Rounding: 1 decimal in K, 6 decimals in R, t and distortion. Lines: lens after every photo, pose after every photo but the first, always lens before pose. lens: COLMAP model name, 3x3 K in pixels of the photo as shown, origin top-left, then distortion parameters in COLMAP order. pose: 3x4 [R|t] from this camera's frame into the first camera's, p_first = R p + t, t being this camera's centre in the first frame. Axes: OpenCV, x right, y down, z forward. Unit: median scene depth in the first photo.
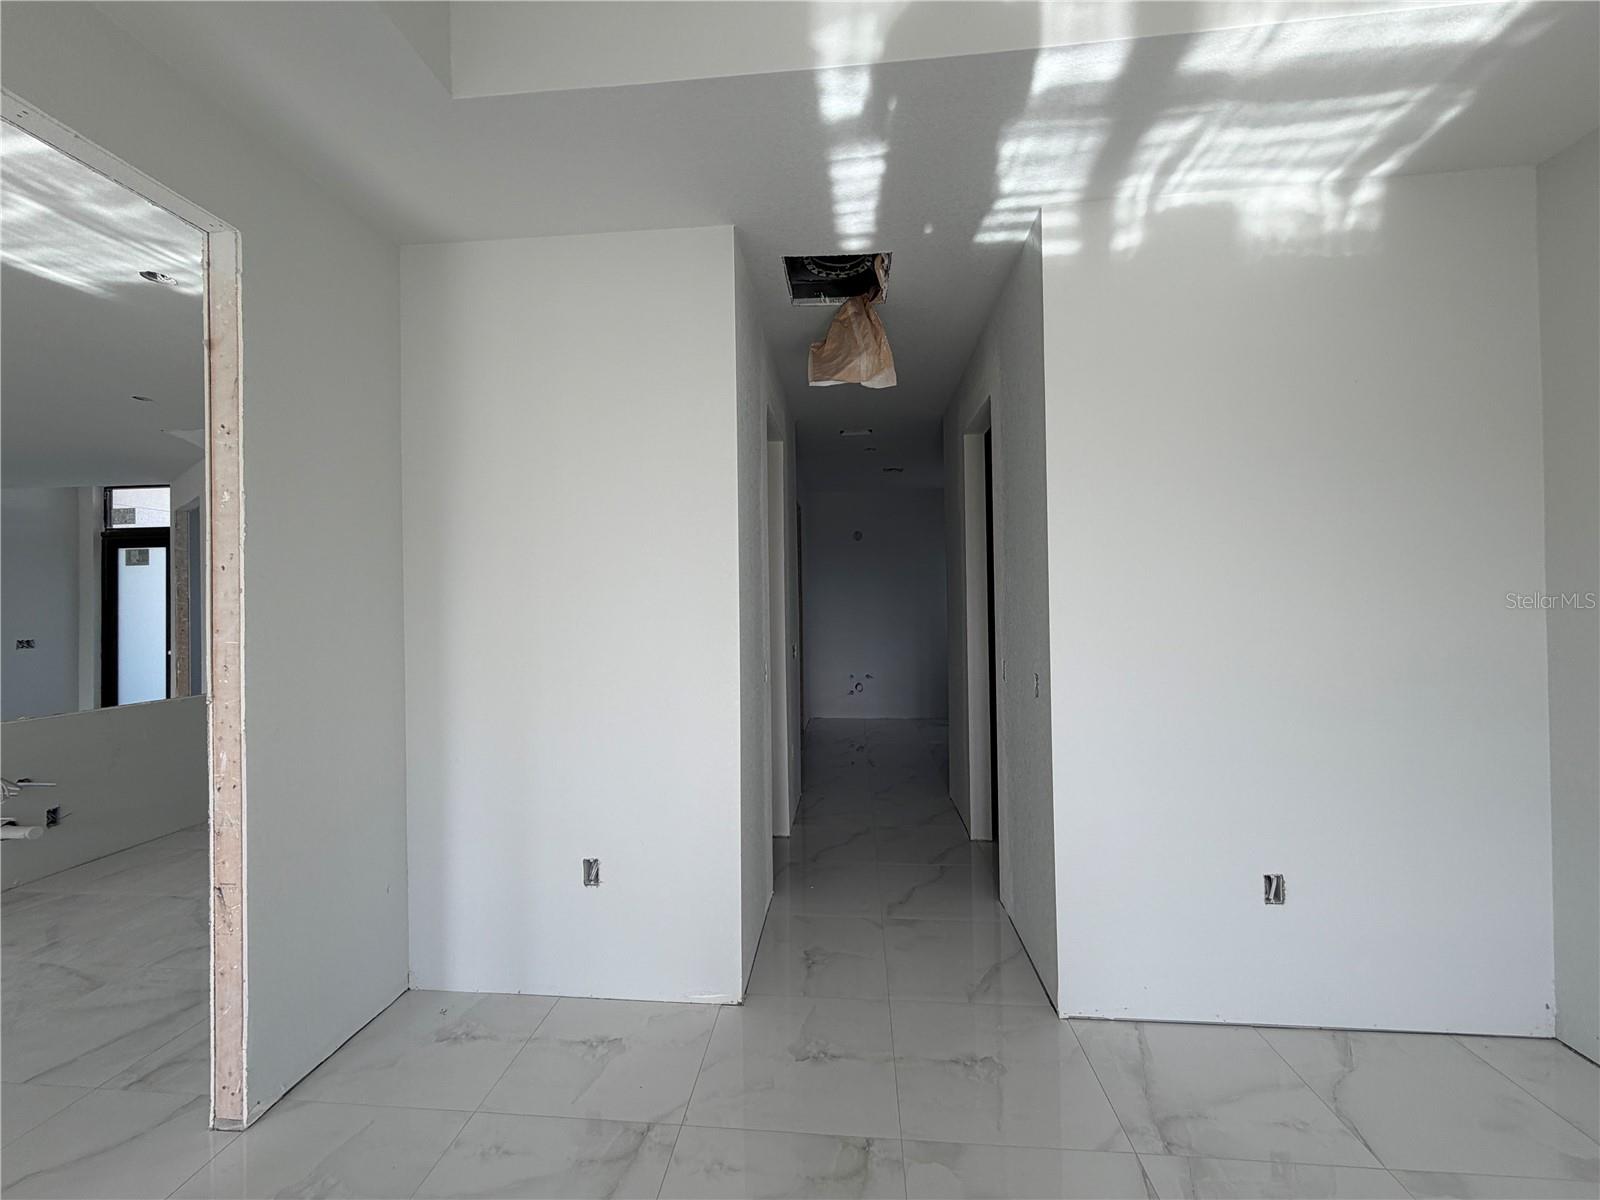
lens RADIAL K [[638.4, 0, 794.6], [0, 638.4, 600.2], [0, 0, 1]] dist [0.000178, 0.000574]
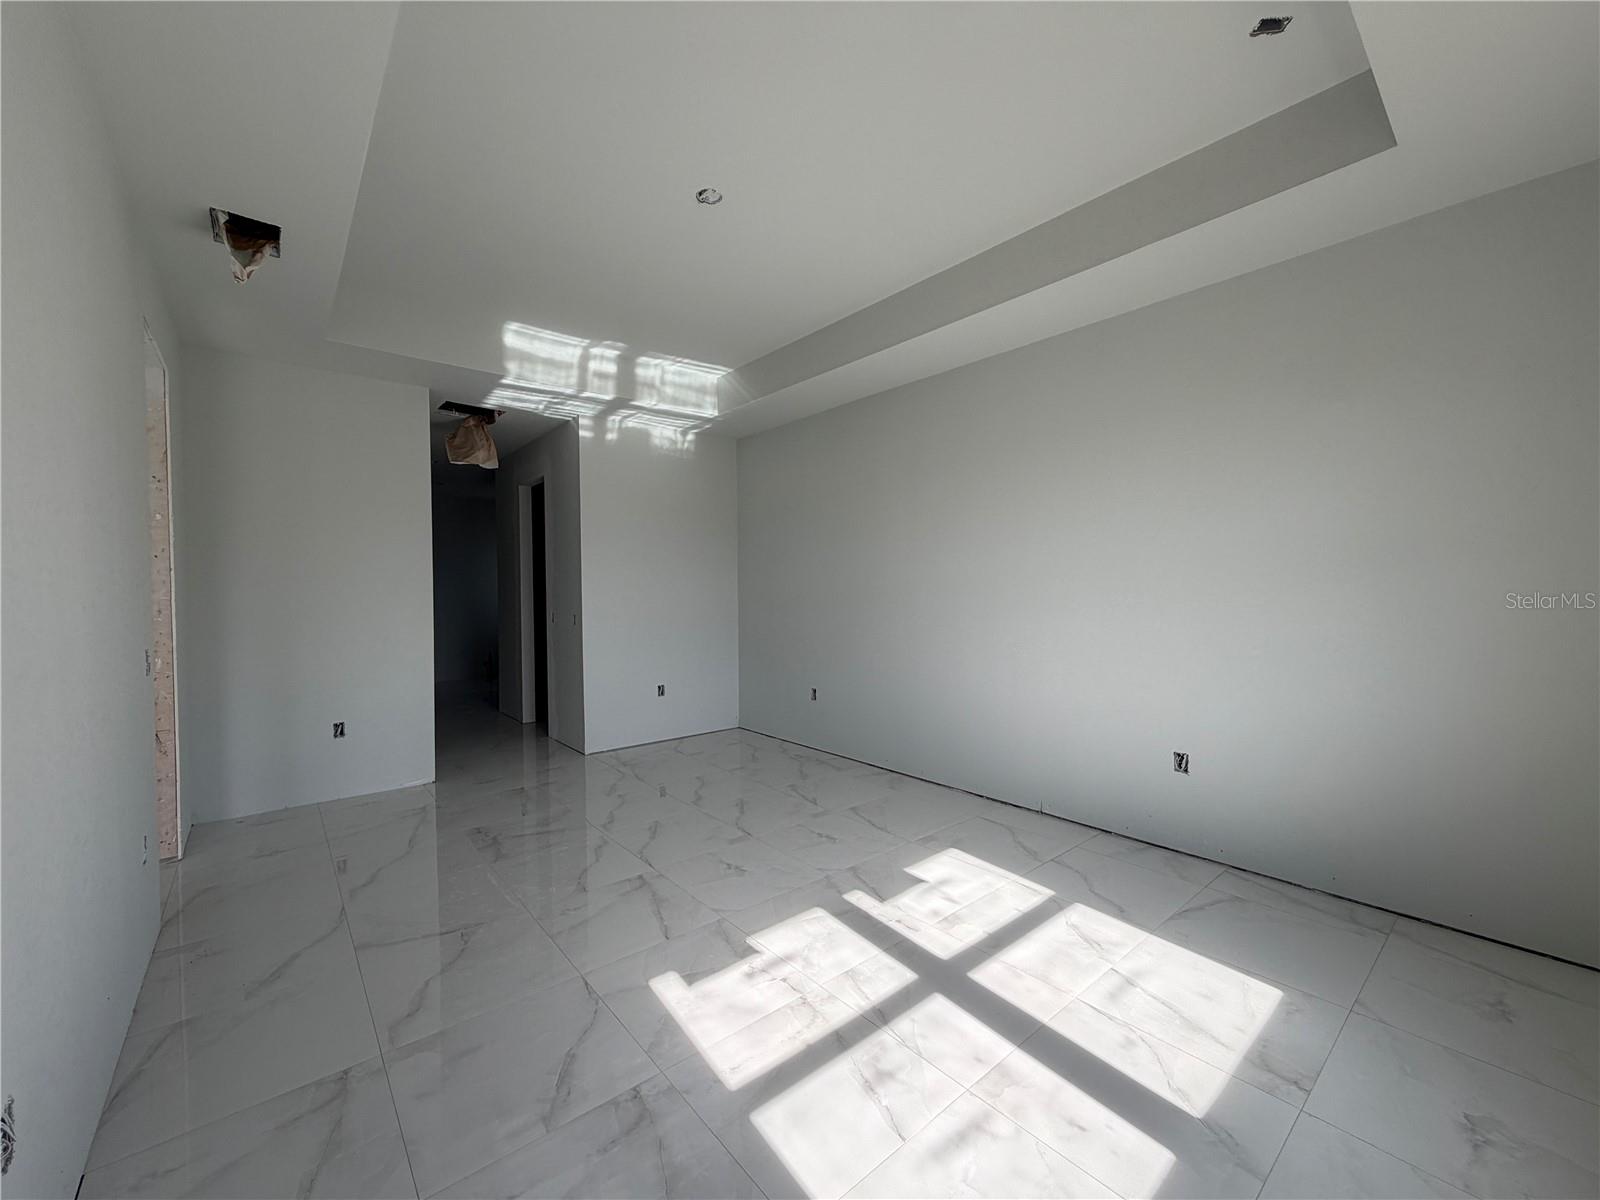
lens RADIAL K [[638.4, 0, 794.6], [0, 638.4, 600.2], [0, 0, 1]] dist [0.000178, 0.000574]
pose [[0.706028, -0.005615, 0.708161, -0.744356], [-0.007317, 0.999857, 0.015222, 0.026679], [-0.708146, -0.015929, 0.705886, -1.275789]]
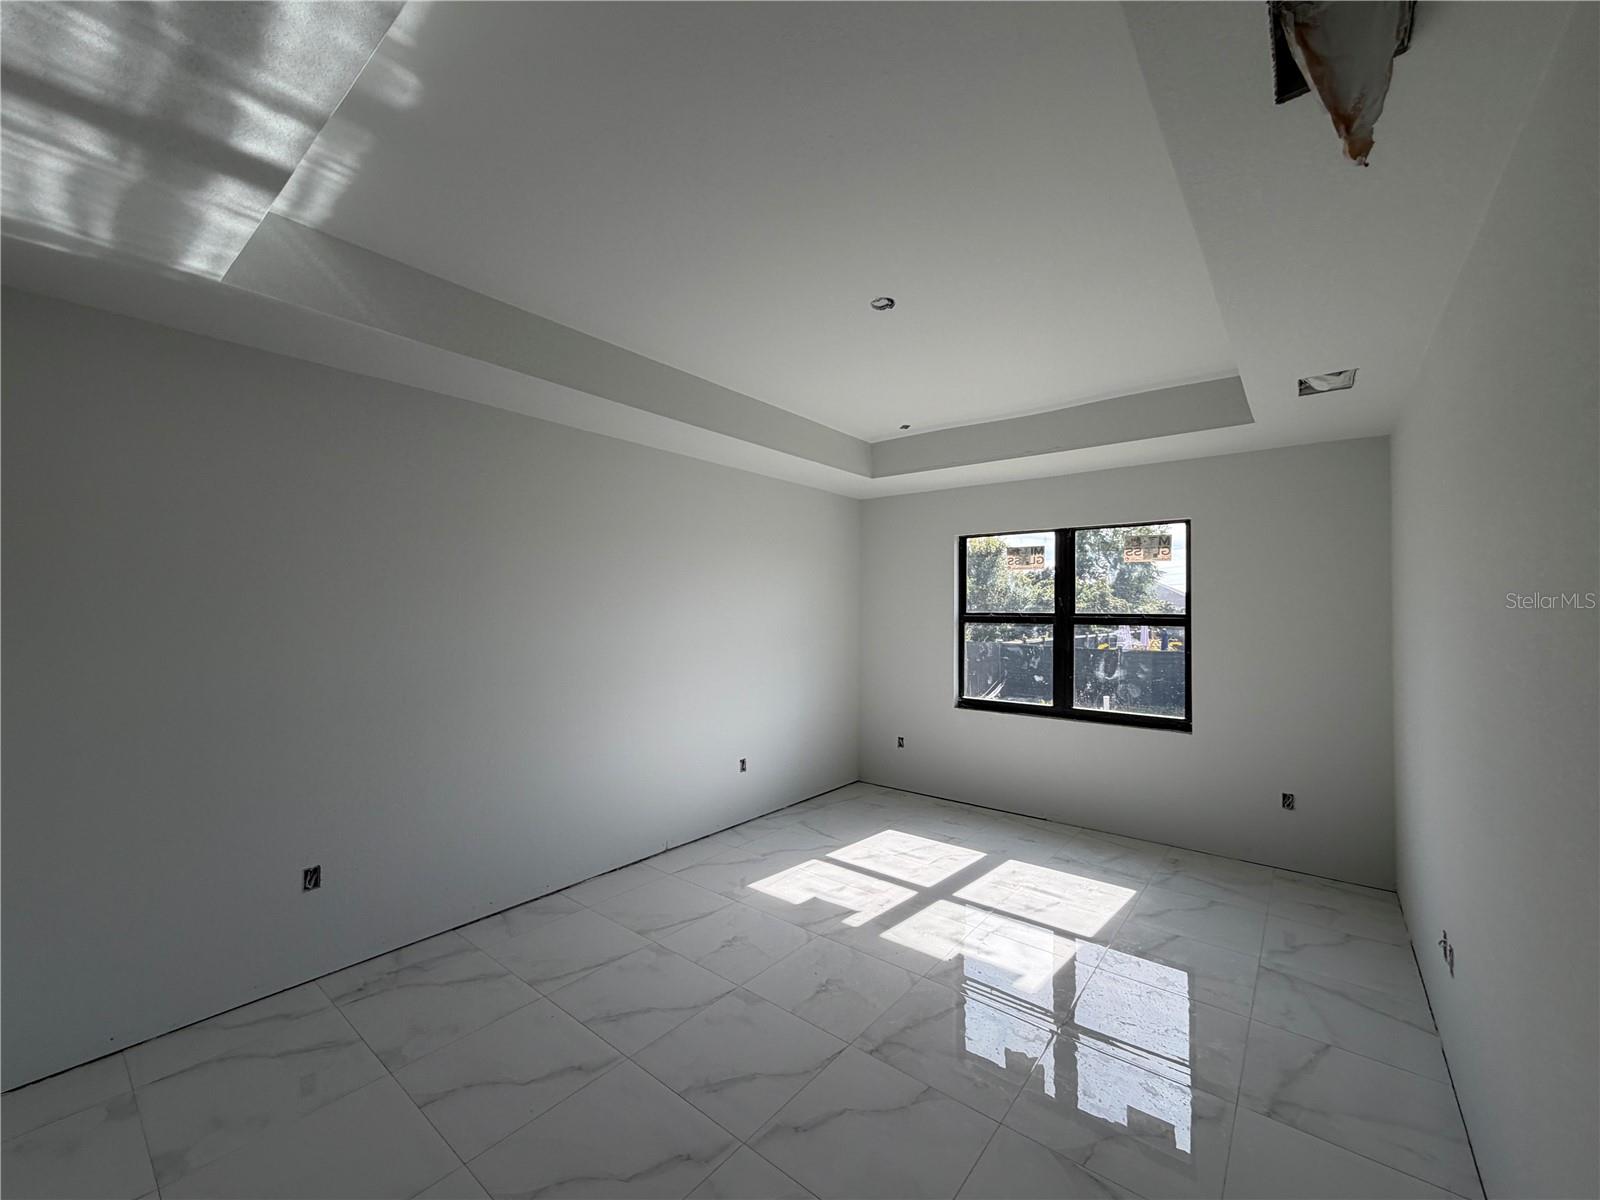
lens RADIAL K [[638.4, 0, 794.6], [0, 638.4, 600.2], [0, 0, 1]] dist [0.000178, 0.000574]
pose [[-0.832041, 0.015235, 0.554505, -0.518622], [-0.002770, 0.999496, -0.031619, -0.112557], [-0.554707, -0.027844, -0.831580, 1.013033]]
